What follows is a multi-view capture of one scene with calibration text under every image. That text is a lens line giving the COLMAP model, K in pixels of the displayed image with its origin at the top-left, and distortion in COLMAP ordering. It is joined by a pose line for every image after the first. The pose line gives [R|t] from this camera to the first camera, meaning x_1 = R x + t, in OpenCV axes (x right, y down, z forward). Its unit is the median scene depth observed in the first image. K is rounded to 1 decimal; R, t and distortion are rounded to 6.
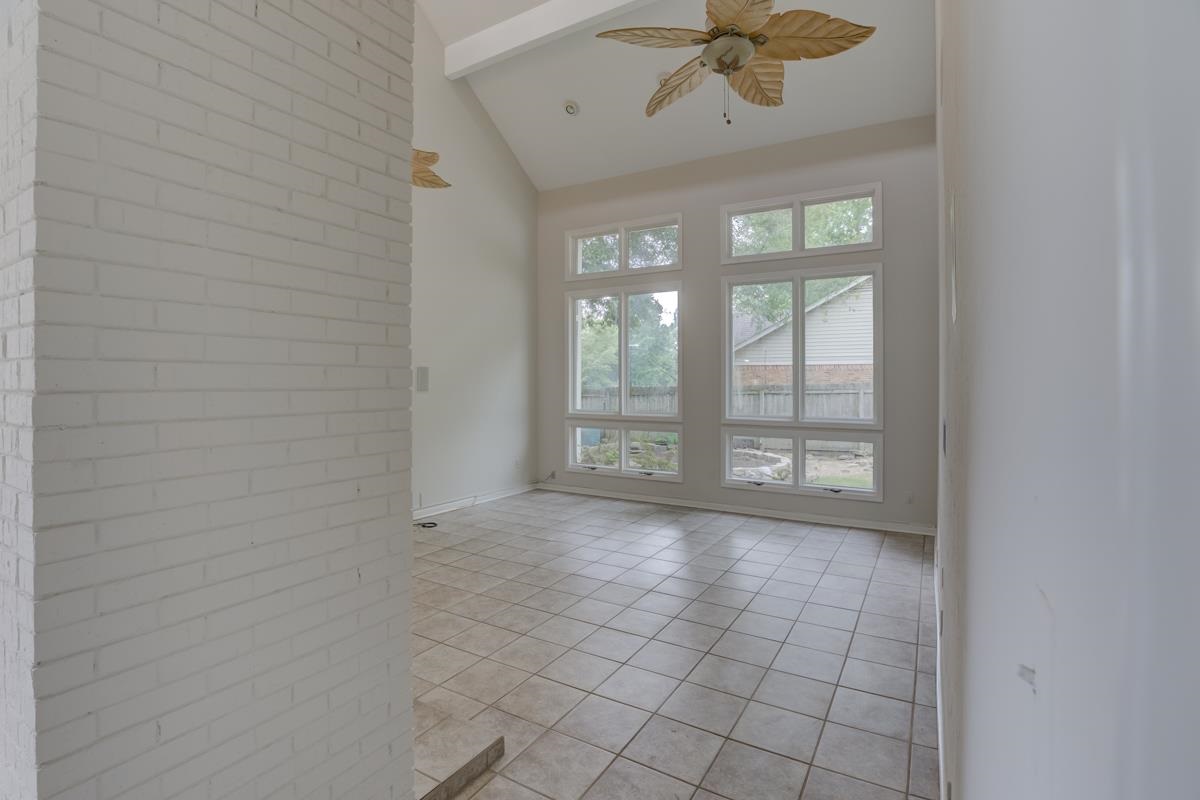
lens RADIAL K [[552.2, 0, 615.8], [0, 552.2, 379.6], [0, 0, 1]] dist [-0.036477, -0.000027]
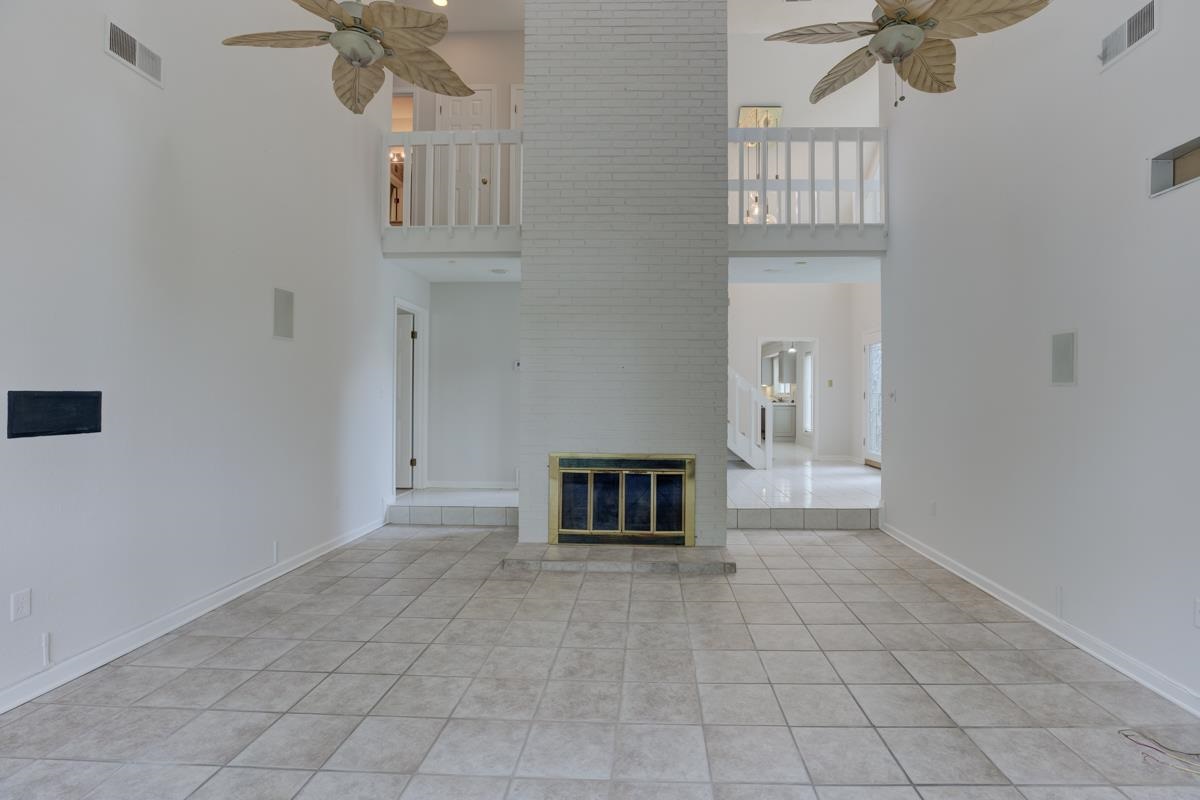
lens RADIAL K [[552.2, 0, 615.8], [0, 552.2, 379.6], [0, 0, 1]] dist [-0.036477, -0.000027]
pose [[-0.893209, -0.008645, -0.449558, 0.166140], [-0.000298, 0.999826, -0.018635, 0.048788], [0.449641, -0.016511, -0.893057, 1.614660]]
